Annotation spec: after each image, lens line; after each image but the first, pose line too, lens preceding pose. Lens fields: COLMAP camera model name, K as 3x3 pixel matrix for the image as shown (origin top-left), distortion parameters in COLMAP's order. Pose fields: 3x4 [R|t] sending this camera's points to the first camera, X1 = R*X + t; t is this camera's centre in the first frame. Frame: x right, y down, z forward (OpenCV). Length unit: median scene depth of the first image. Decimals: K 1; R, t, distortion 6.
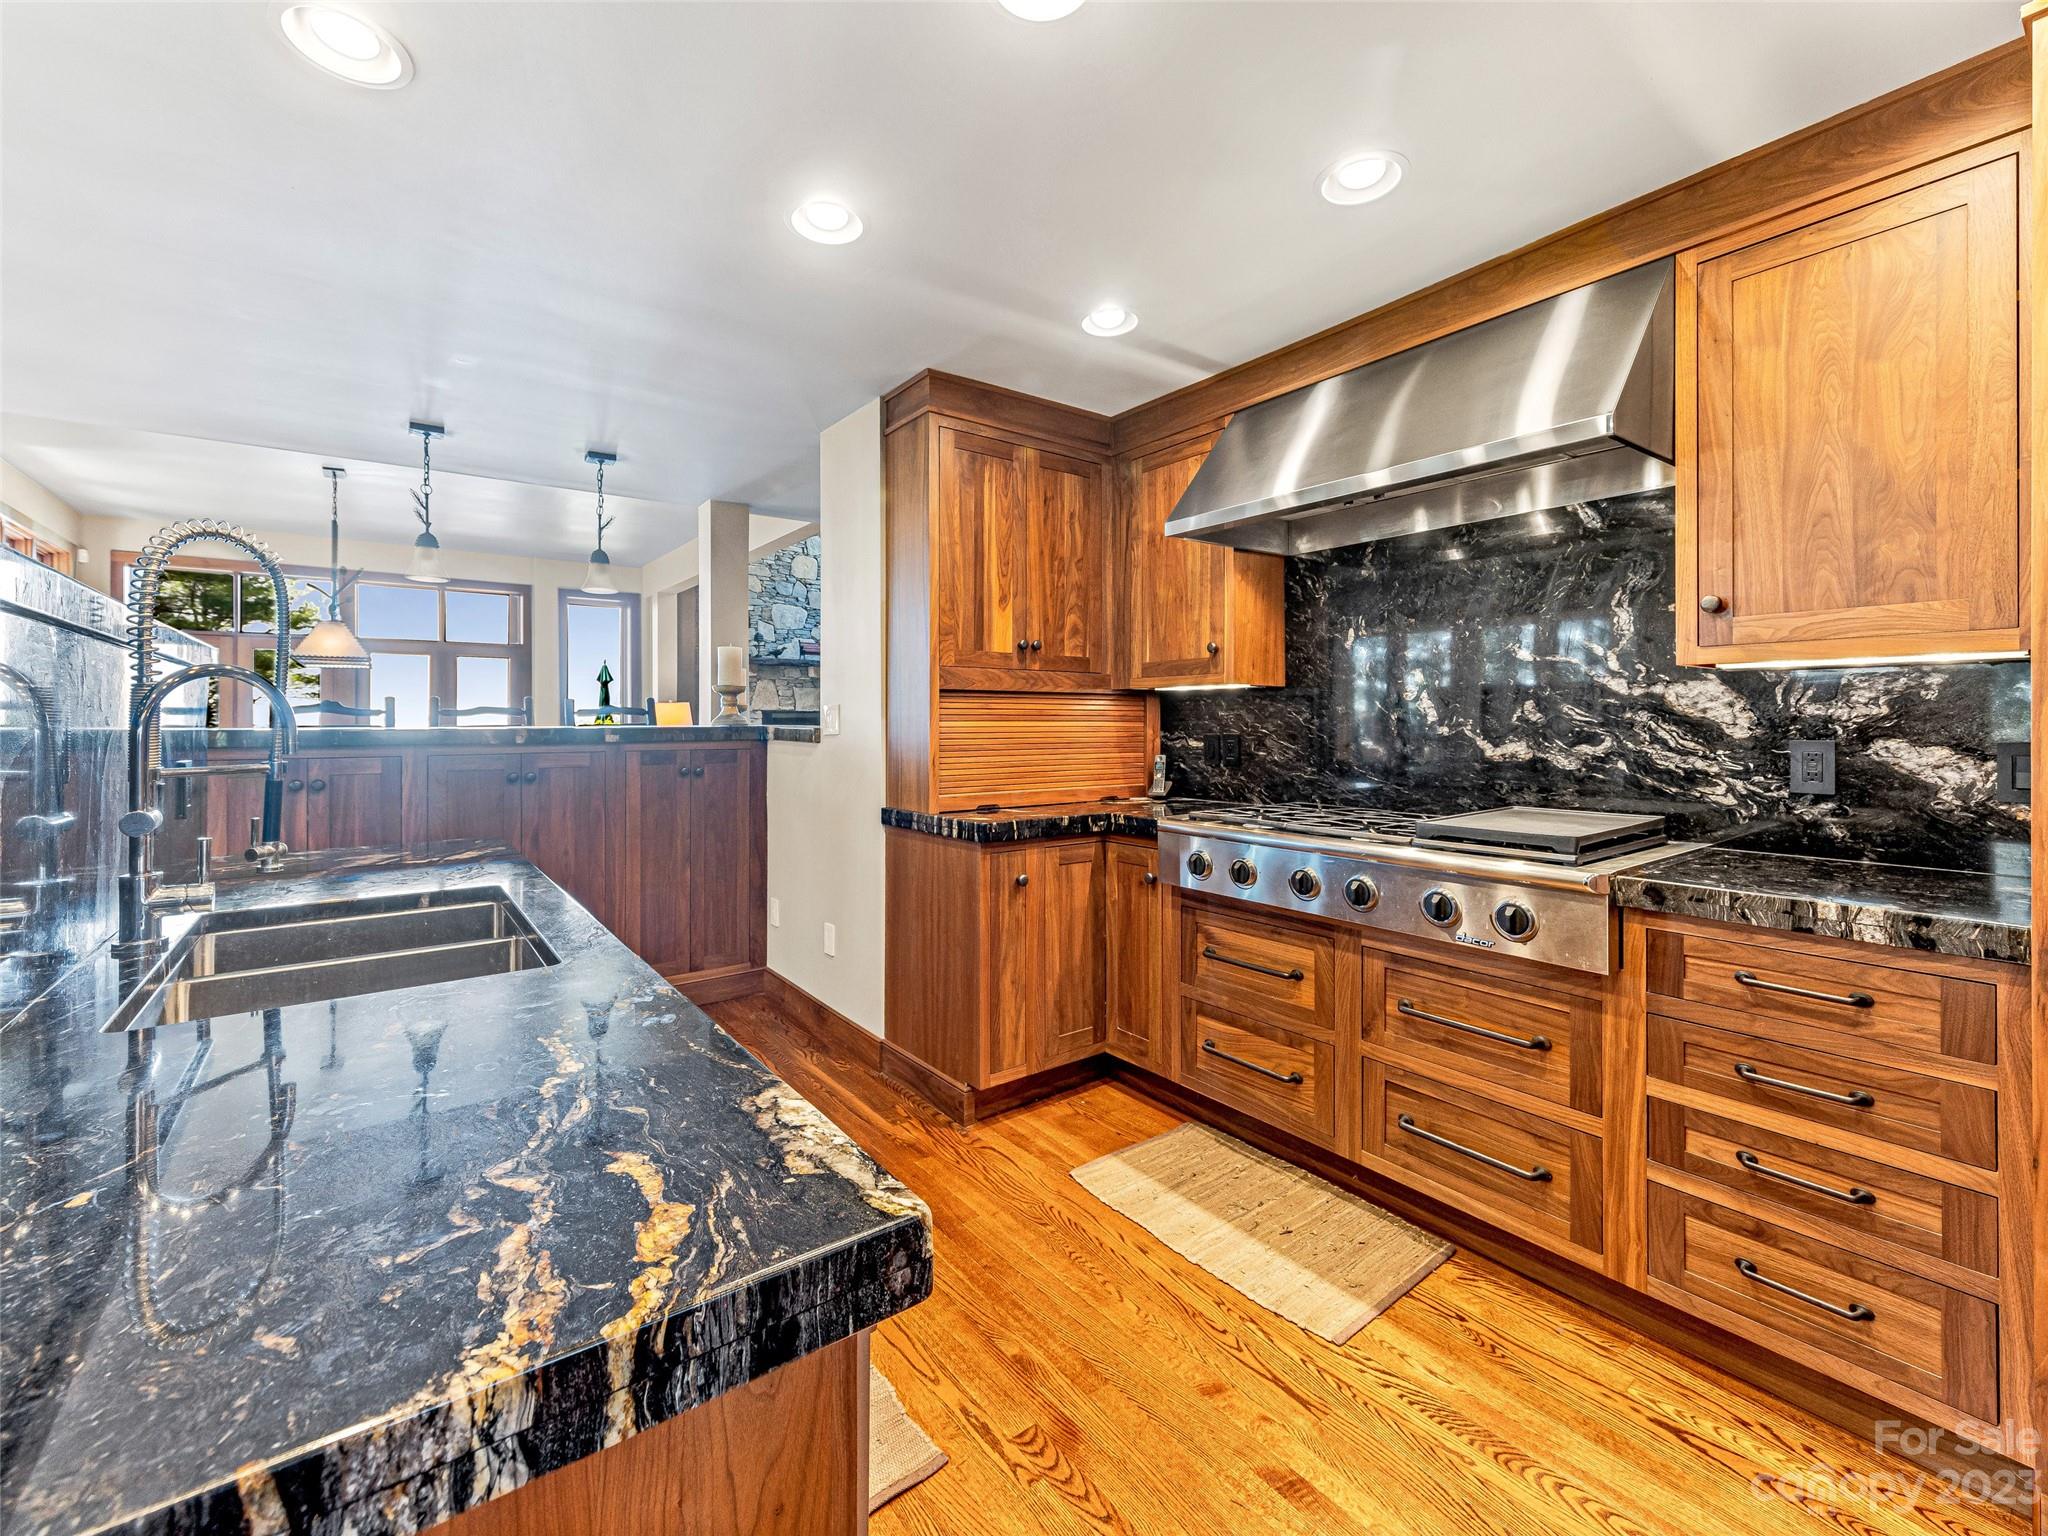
lens RADIAL K [[852.9, 0, 994.9], [0, 852.9, 712.3], [0, 0, 1]] dist [0.000461, 0.000017]
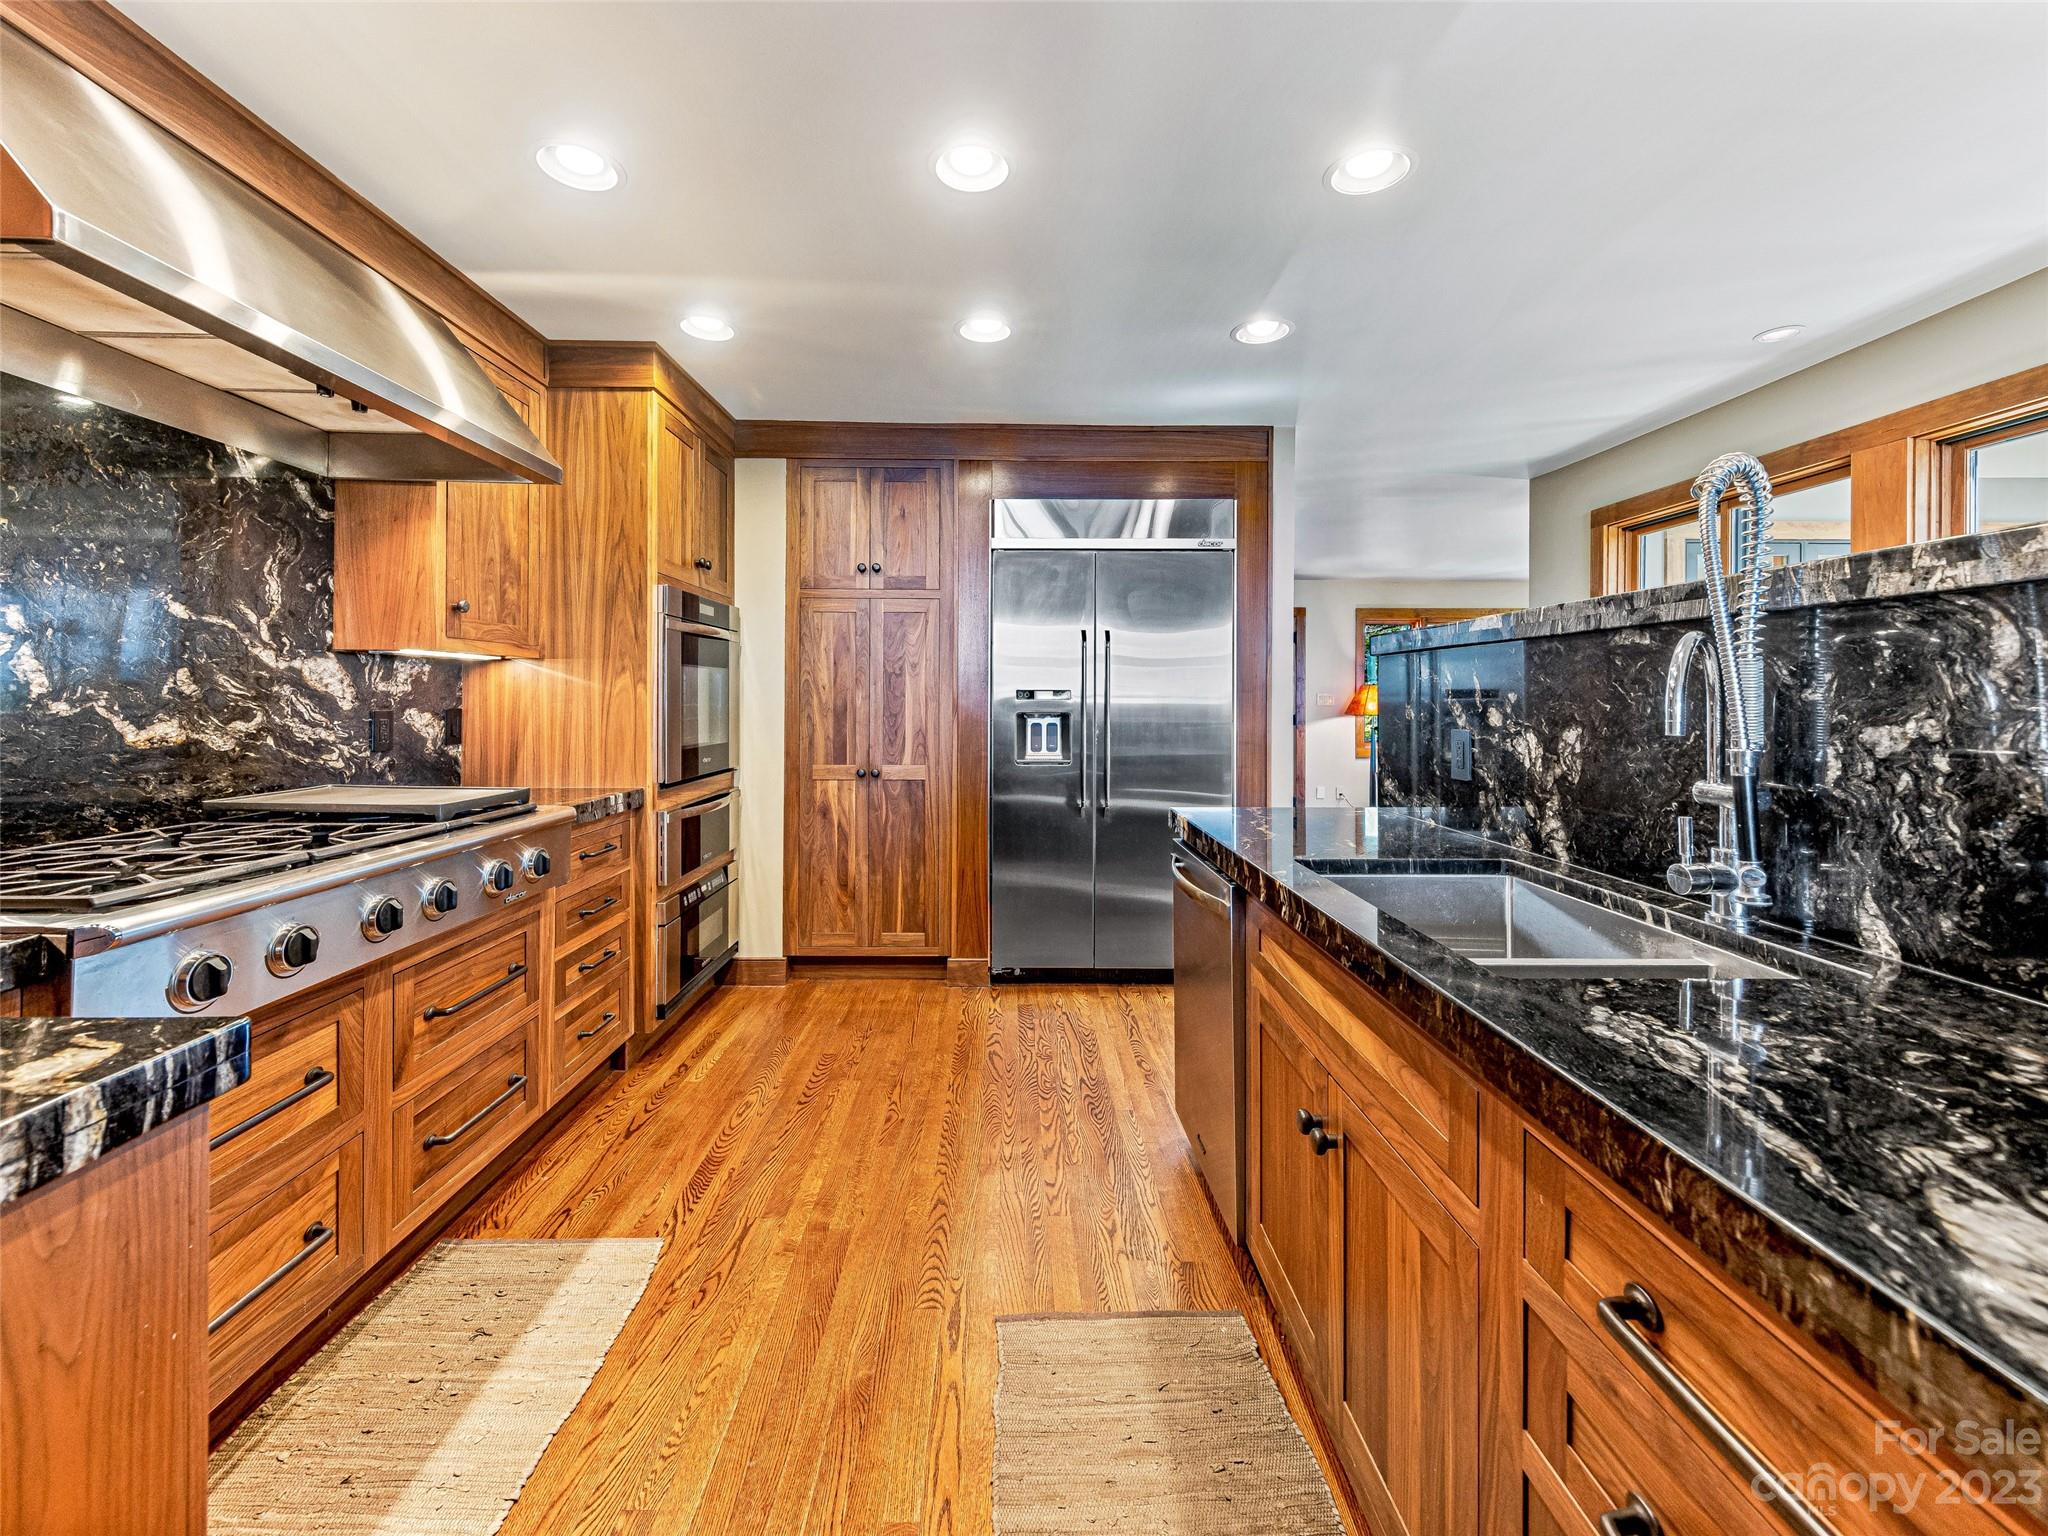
lens RADIAL K [[852.9, 0, 1026.0], [0, 852.9, 699.9], [0, 0, 1]] dist [0.000461, 0.000017]
pose [[-0.824268, -0.001199, 0.566199, -0.506143], [-0.006706, 0.999948, -0.007644, 0.017778], [-0.566160, -0.010098, -0.824233, 1.309458]]
